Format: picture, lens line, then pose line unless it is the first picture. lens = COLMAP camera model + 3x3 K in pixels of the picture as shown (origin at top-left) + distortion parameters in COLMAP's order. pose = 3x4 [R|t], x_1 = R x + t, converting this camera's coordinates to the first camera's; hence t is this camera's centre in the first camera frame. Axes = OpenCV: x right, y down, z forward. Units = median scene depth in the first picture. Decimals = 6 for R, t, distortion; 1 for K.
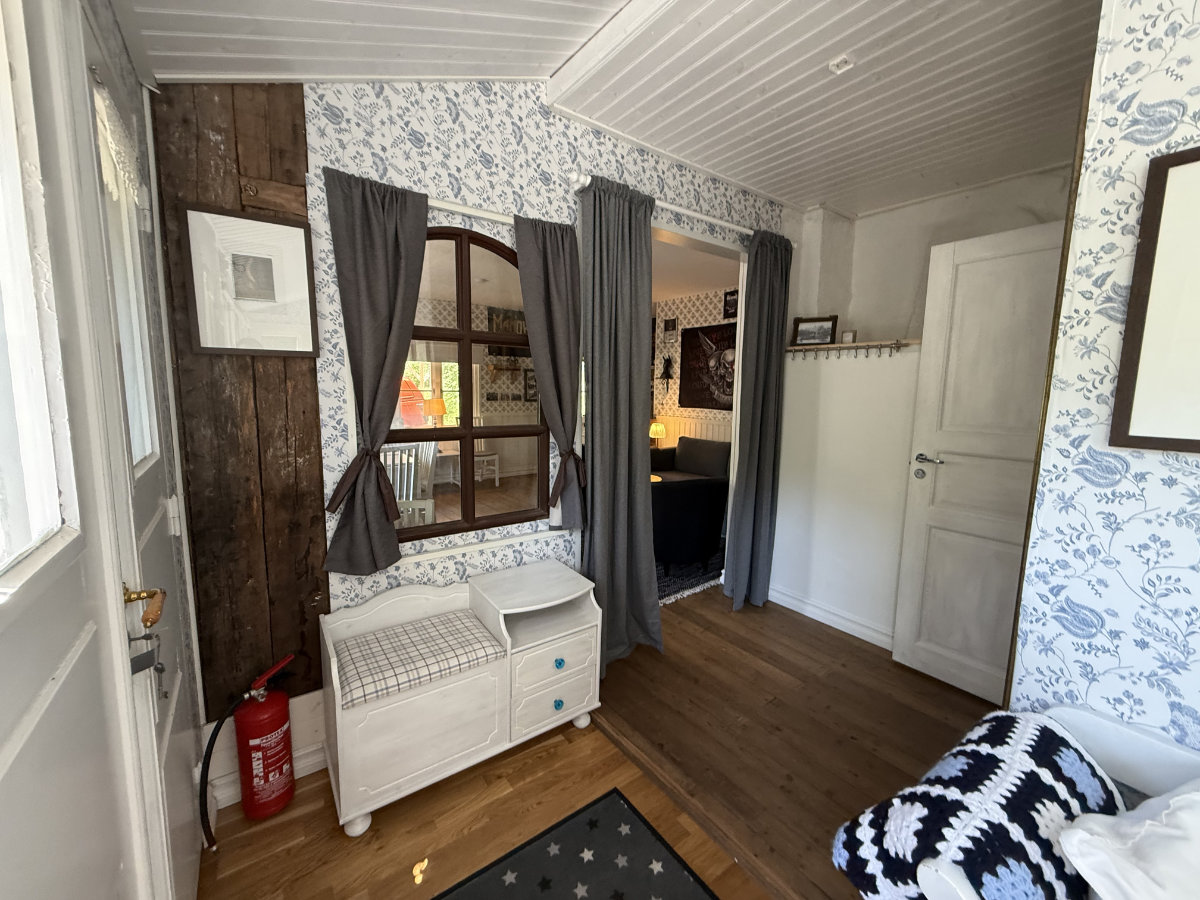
lens RADIAL K [[469.9, 0, 589.7], [0, 469.9, 442.8], [0, 0, 1]] dist [-0.001320, -0.000649]
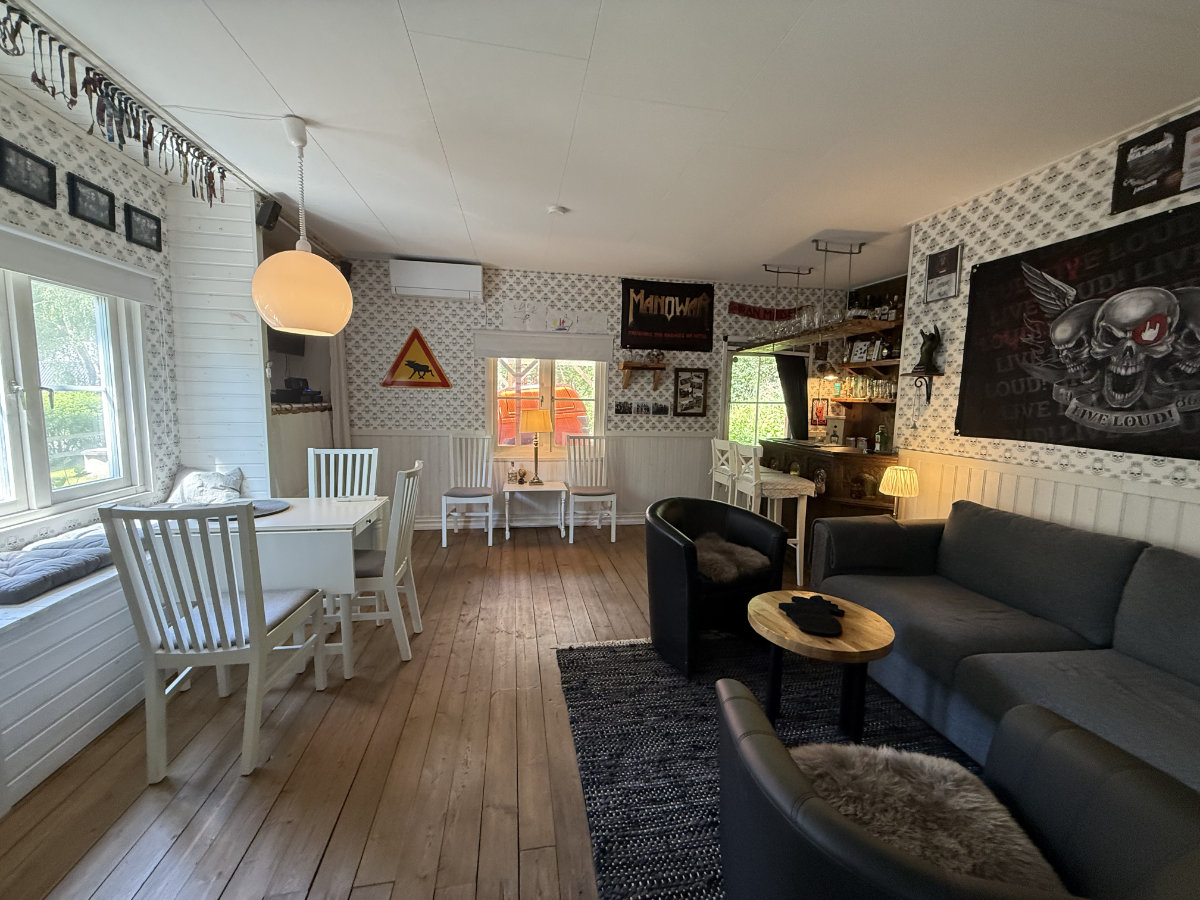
lens RADIAL K [[469.9, 0, 593.9], [0, 469.9, 445.5], [0, 0, 1]] dist [-0.001320, -0.000649]
pose [[0.896310, 0.049209, -0.440689, 0.071073], [-0.059450, 0.998187, -0.009452, -0.038495], [0.439425, 0.034671, 0.897610, 0.408975]]
